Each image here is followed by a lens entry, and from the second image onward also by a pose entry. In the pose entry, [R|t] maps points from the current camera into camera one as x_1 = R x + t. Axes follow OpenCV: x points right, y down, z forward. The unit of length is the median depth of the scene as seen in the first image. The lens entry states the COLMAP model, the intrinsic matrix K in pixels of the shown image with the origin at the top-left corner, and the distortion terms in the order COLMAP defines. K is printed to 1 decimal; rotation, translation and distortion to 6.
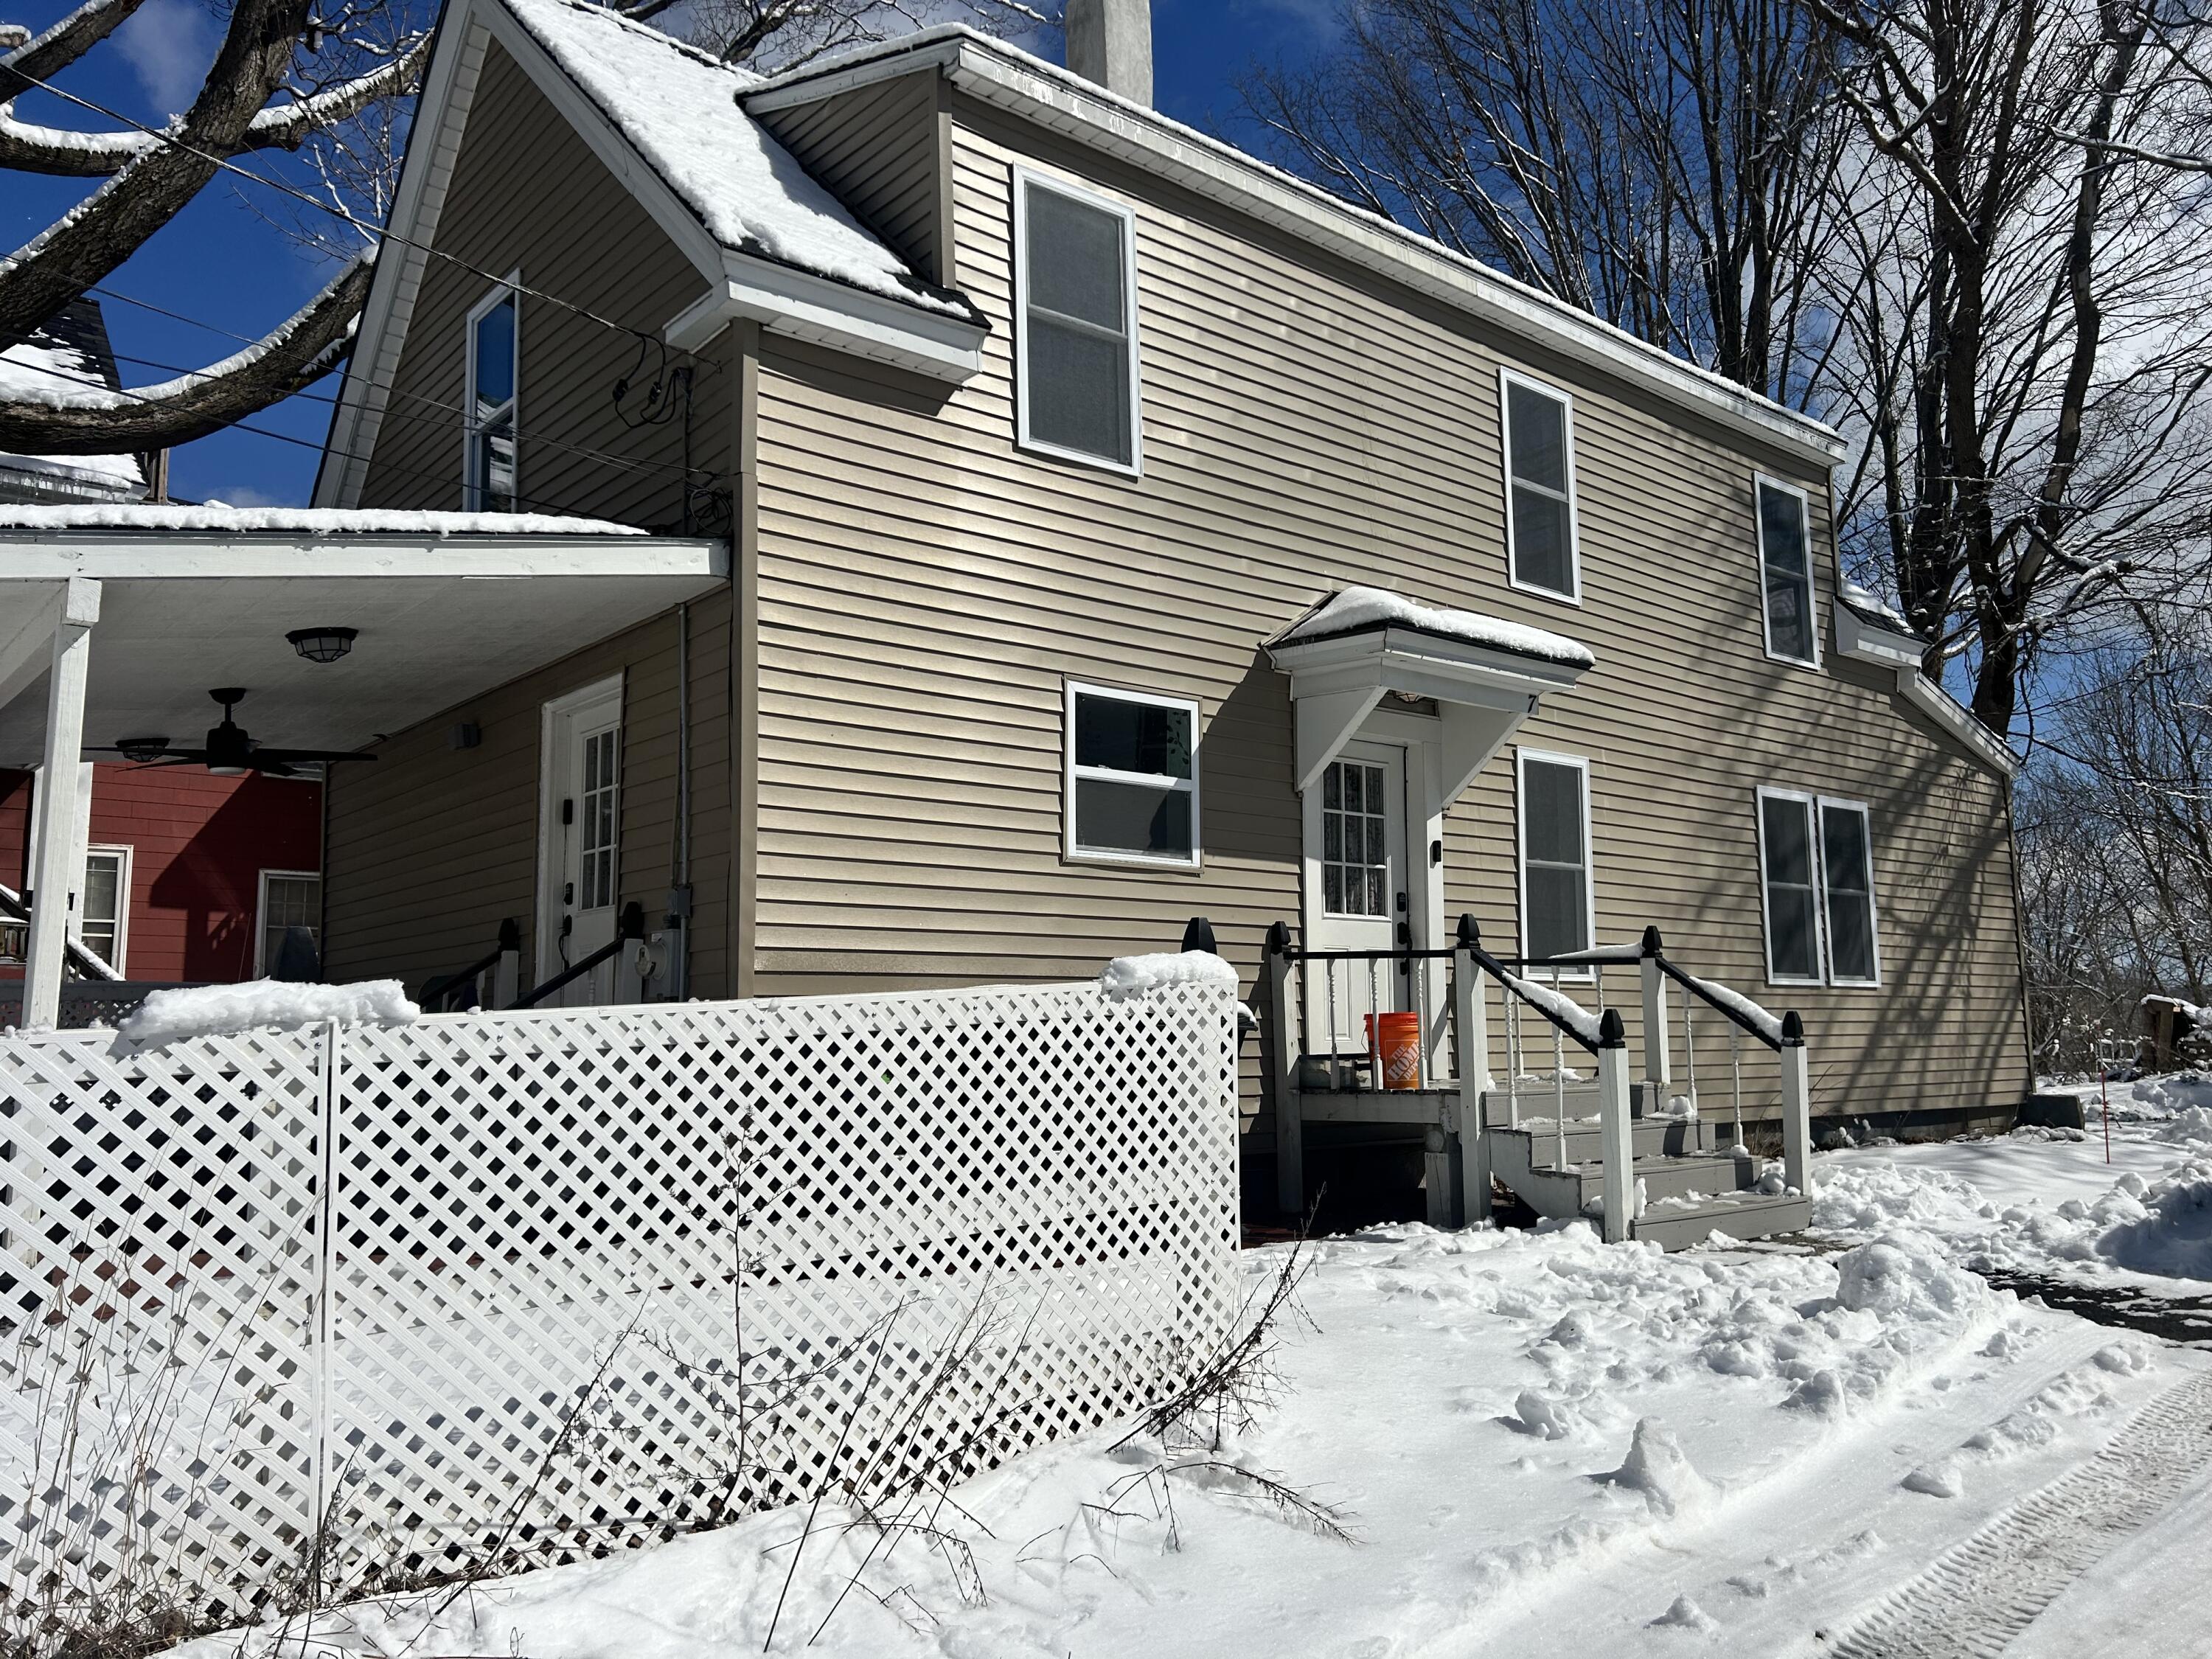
lens RADIAL K [[1654.0, 0, 1103.4], [0, 1654.0, 827.7], [0, 0, 1]] dist [0.062726, -0.066450]
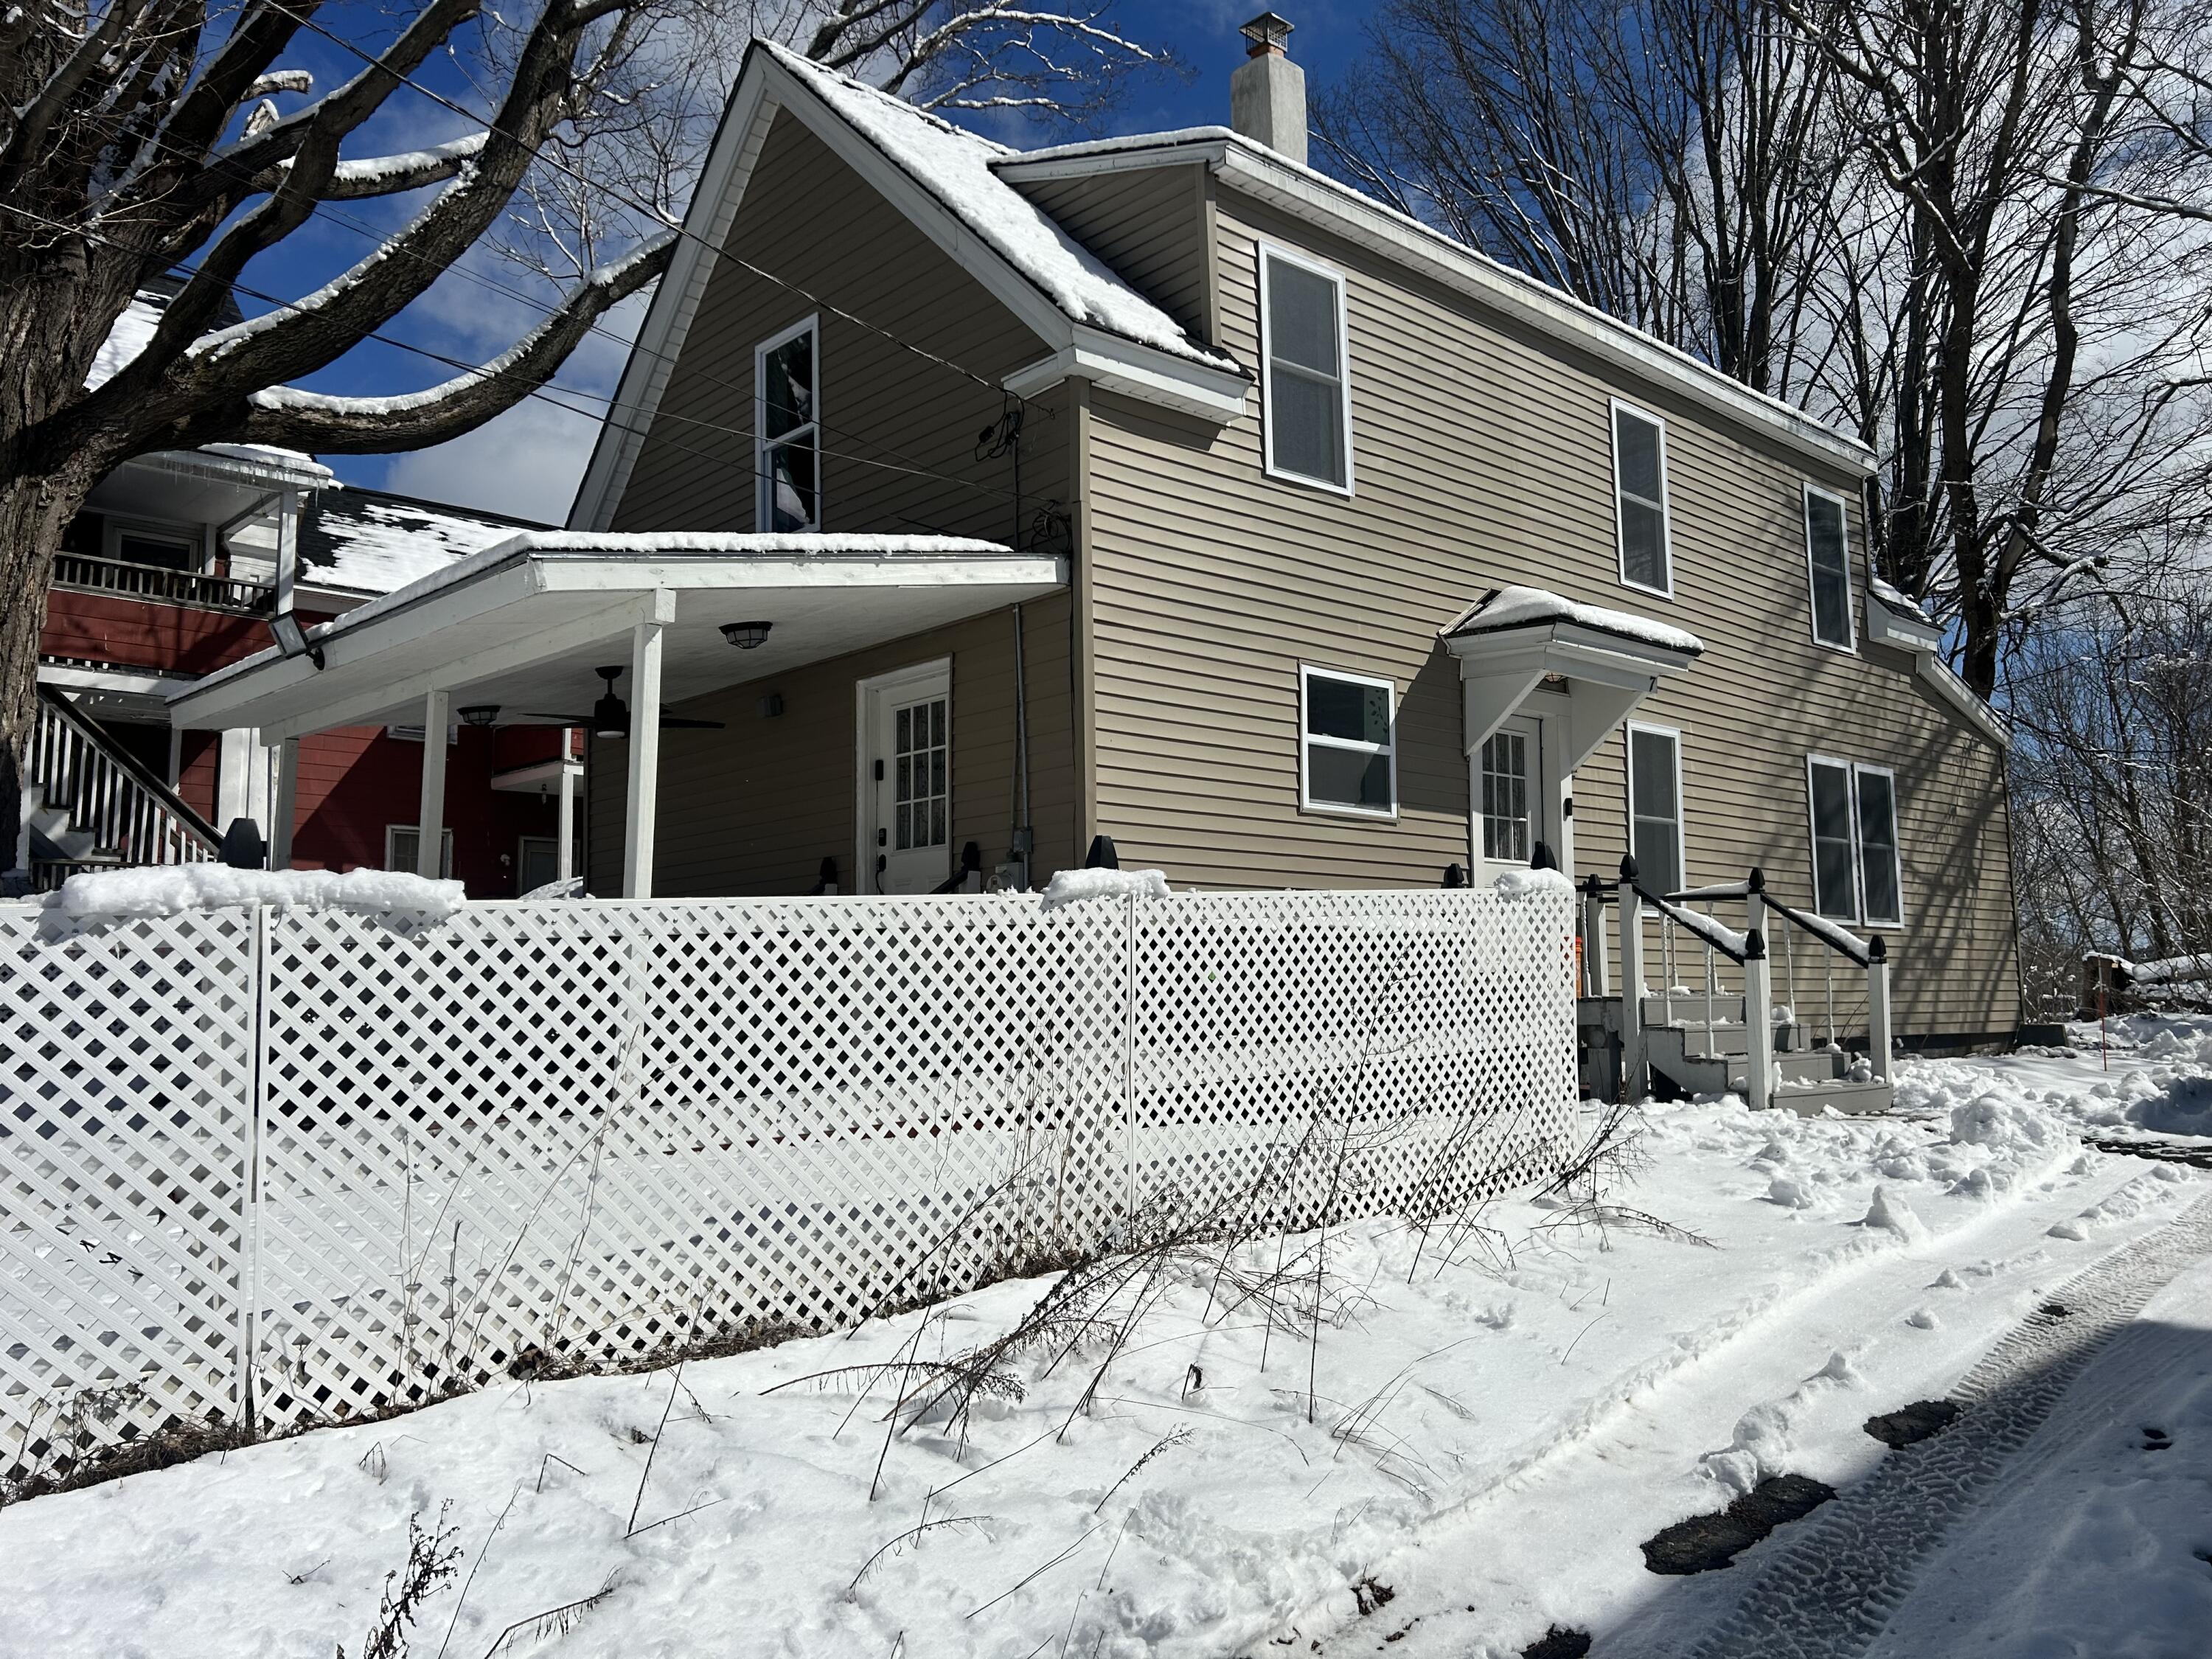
lens RADIAL K [[1654.0, 0, 1107.7], [0, 1654.0, 817.7], [0, 0, 1]] dist [0.062726, -0.066450]
pose [[0.999332, 0.004090, 0.036327, -0.199345], [-0.004611, 0.999888, 0.014266, 0.007226], [-0.036265, -0.014423, 0.999238, -0.212652]]
